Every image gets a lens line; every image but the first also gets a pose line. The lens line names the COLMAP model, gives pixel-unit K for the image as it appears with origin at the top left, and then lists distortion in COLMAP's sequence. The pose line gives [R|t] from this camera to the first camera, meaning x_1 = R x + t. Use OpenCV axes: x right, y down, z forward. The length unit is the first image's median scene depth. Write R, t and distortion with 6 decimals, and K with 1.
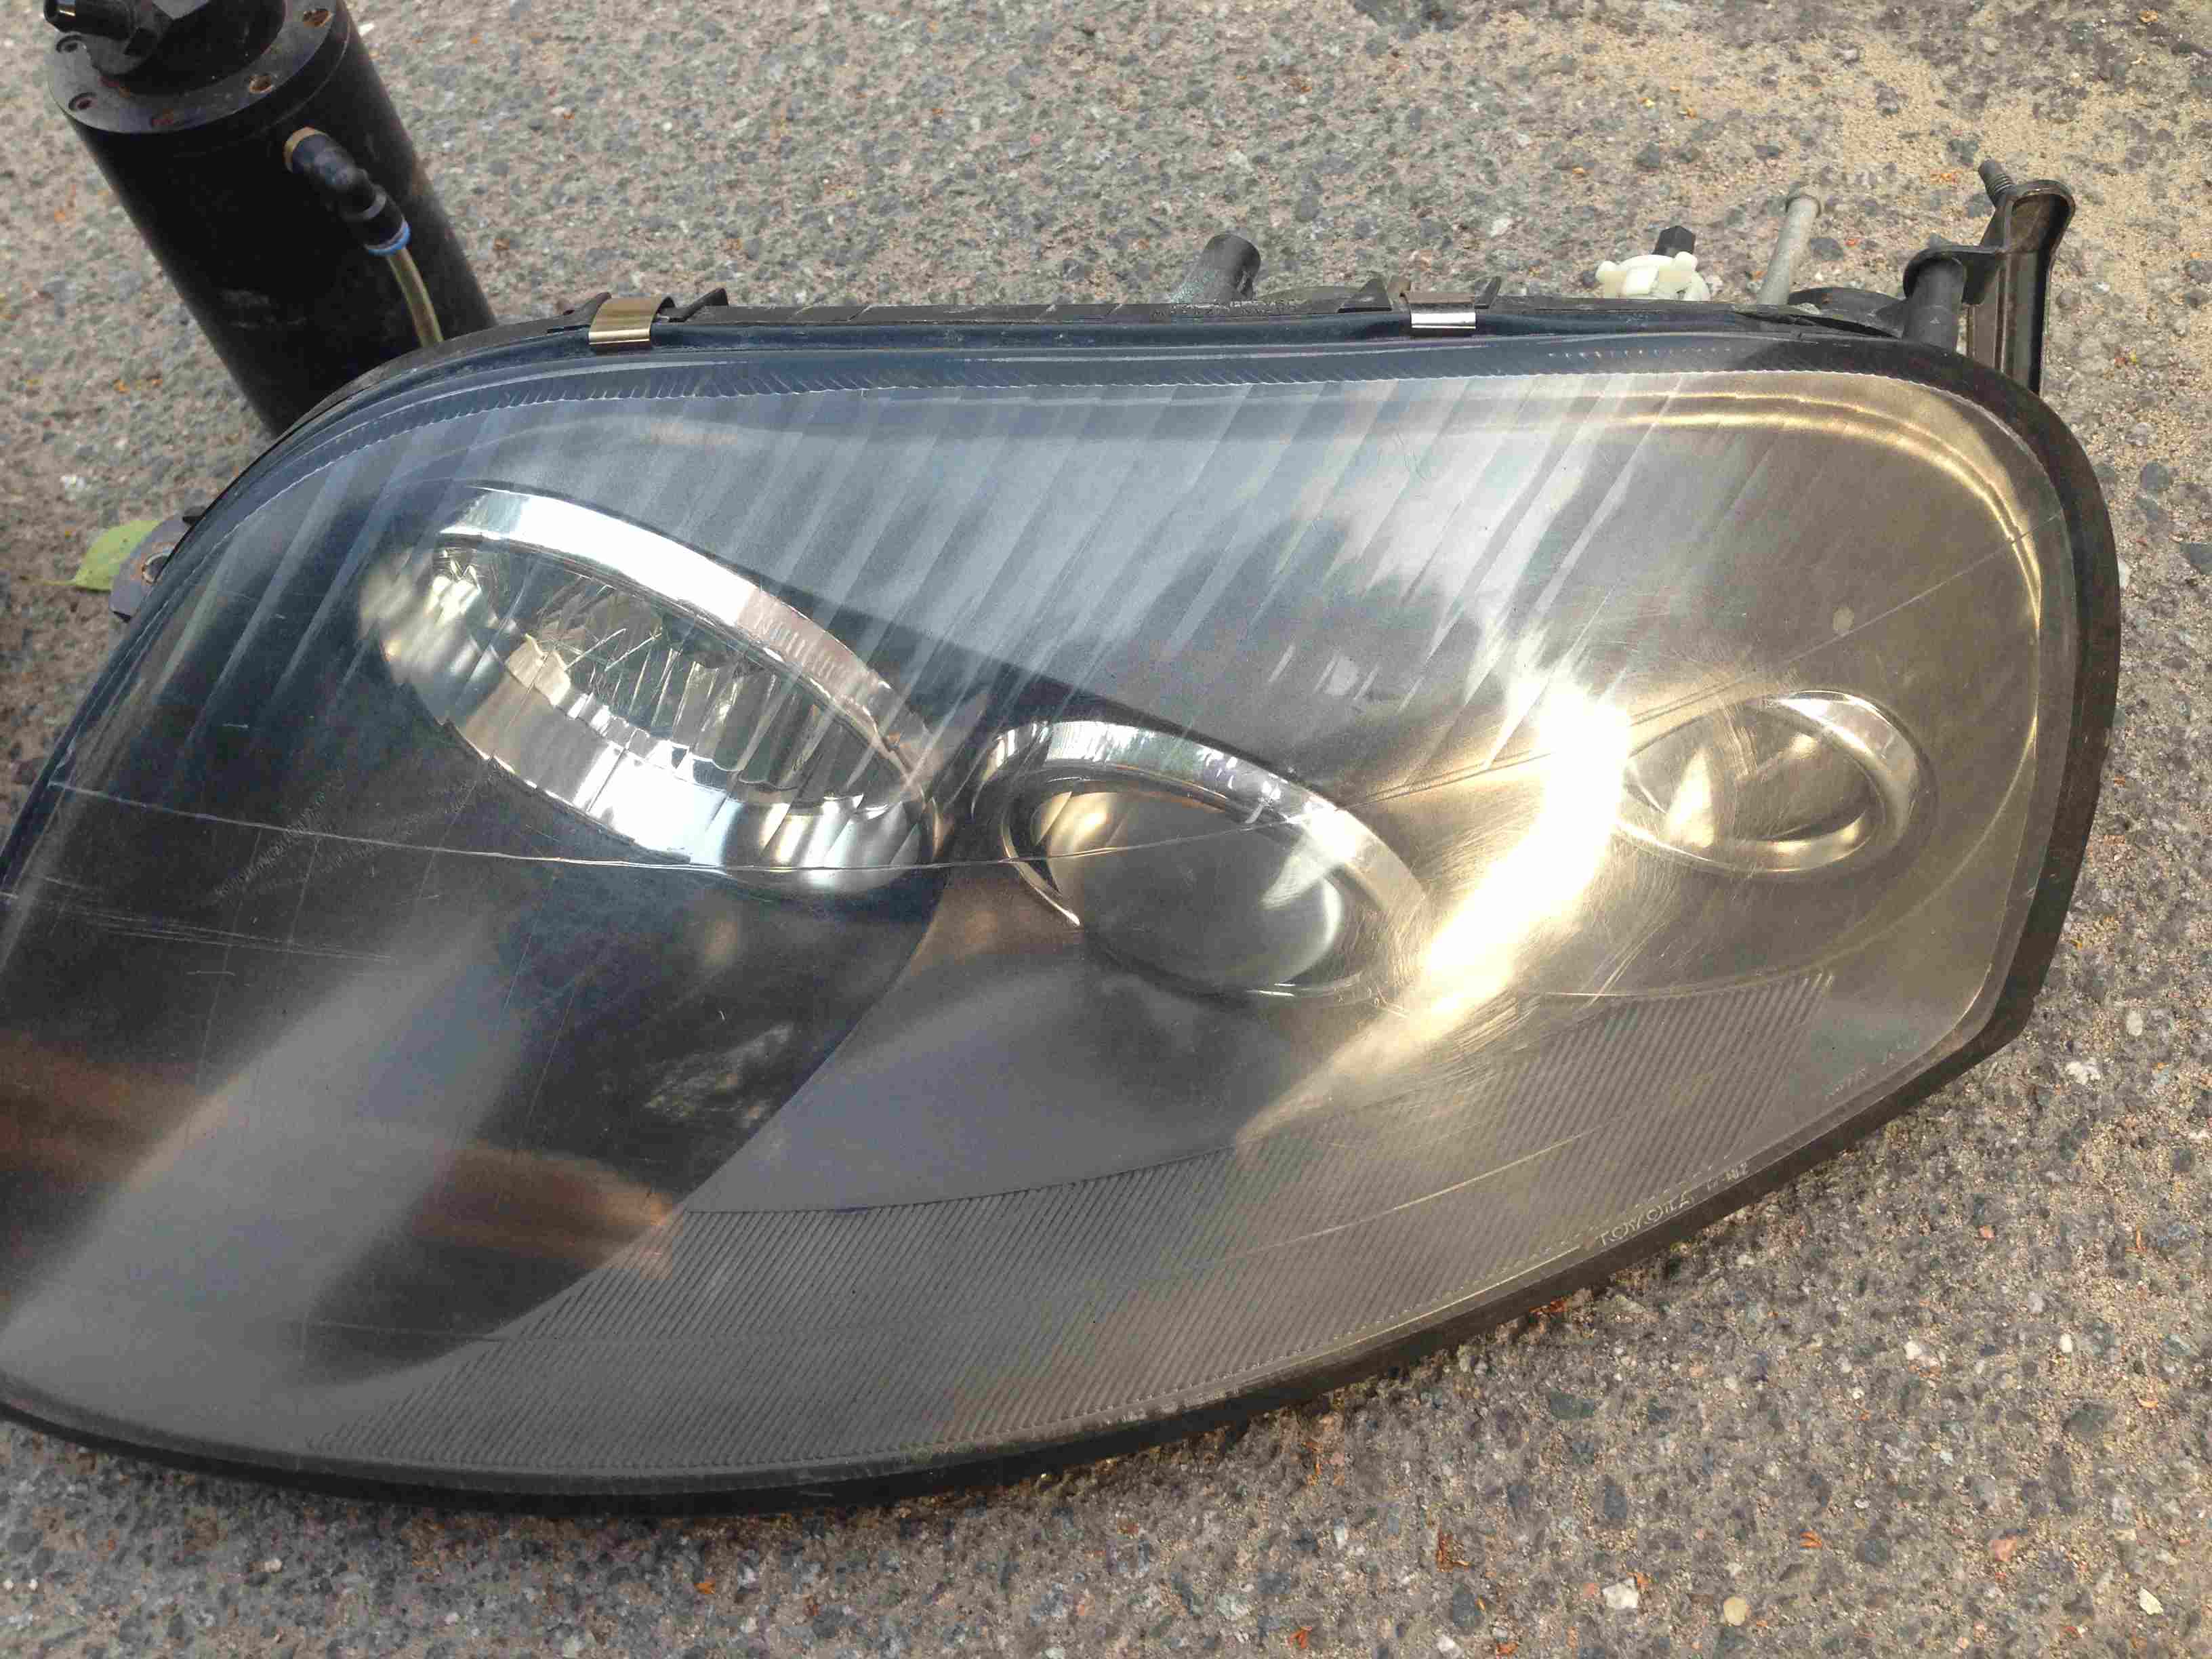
lens RADIAL K [[2087.5, 0, 1106.0], [0, 2087.5, 829.5], [0, 0, 1]] dist [0.154340, -0.314901]
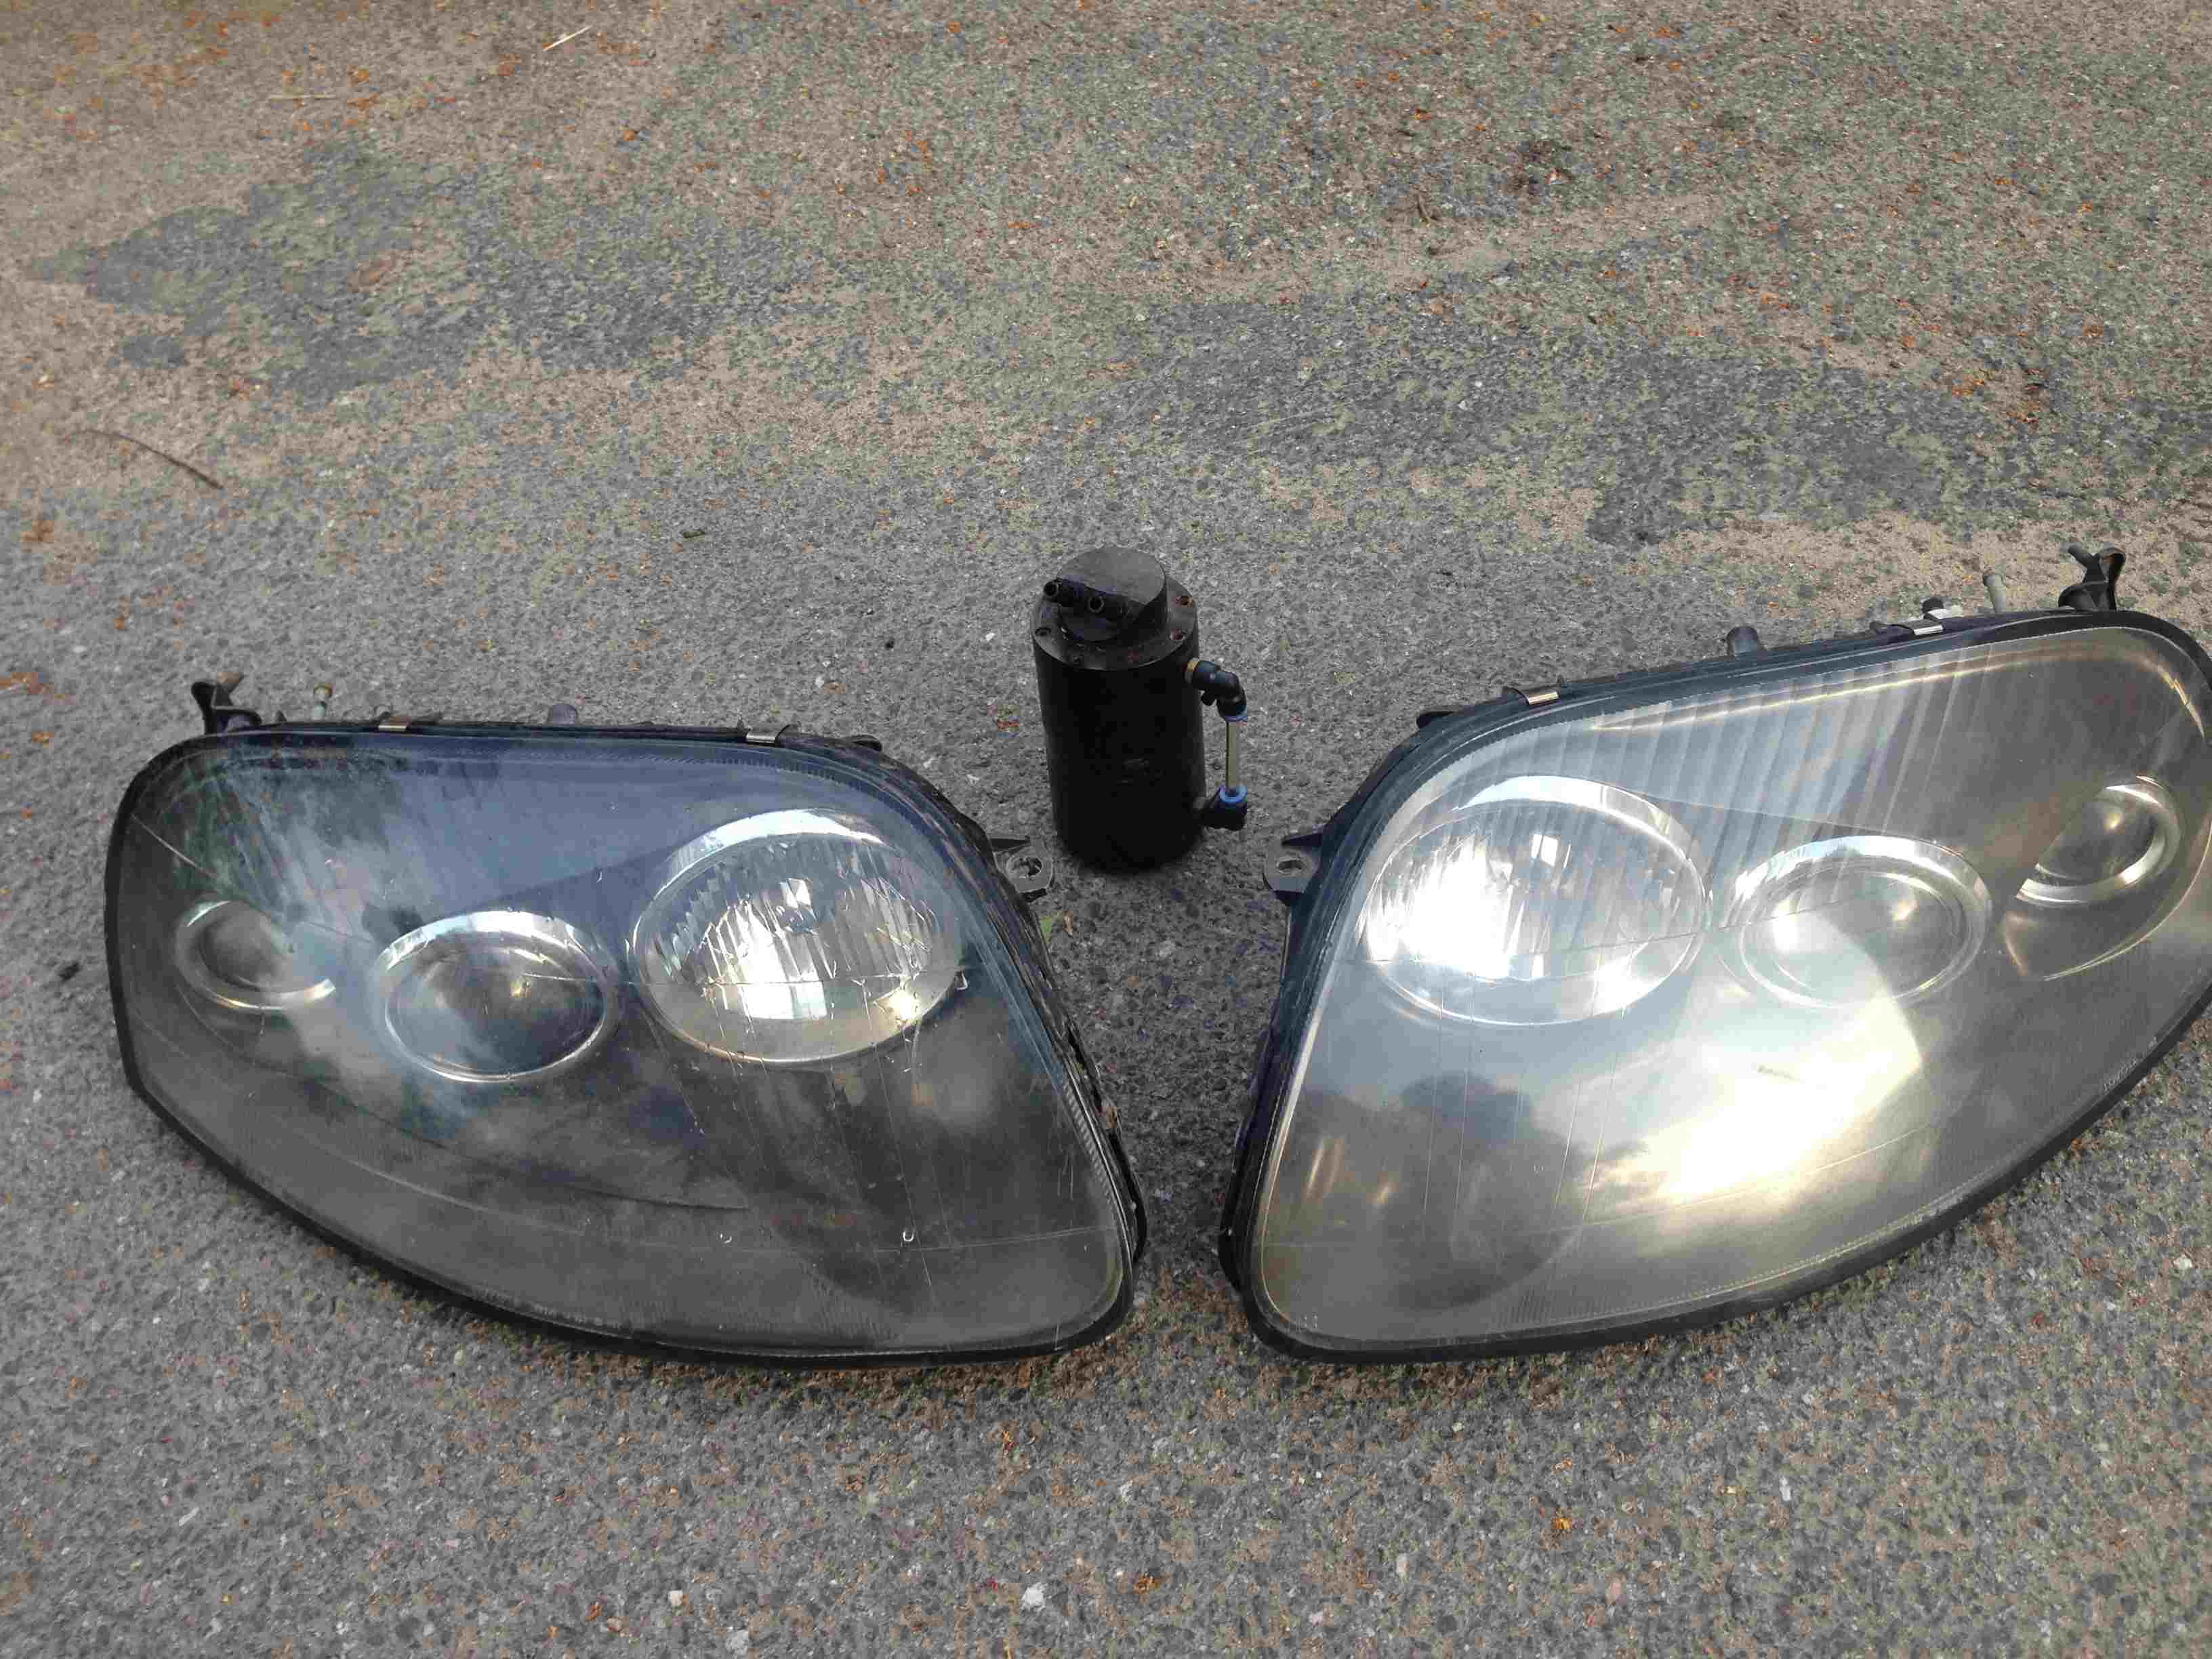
lens RADIAL K [[2087.5, 0, 1106.0], [0, 2087.5, 829.5], [0, 0, 1]] dist [0.154340, -0.314901]
pose [[0.967556, -0.150388, 0.203022, -0.945471], [0.201214, 0.944629, -0.259210, 0.281930], [-0.152799, 0.291651, 0.944242, -0.689982]]
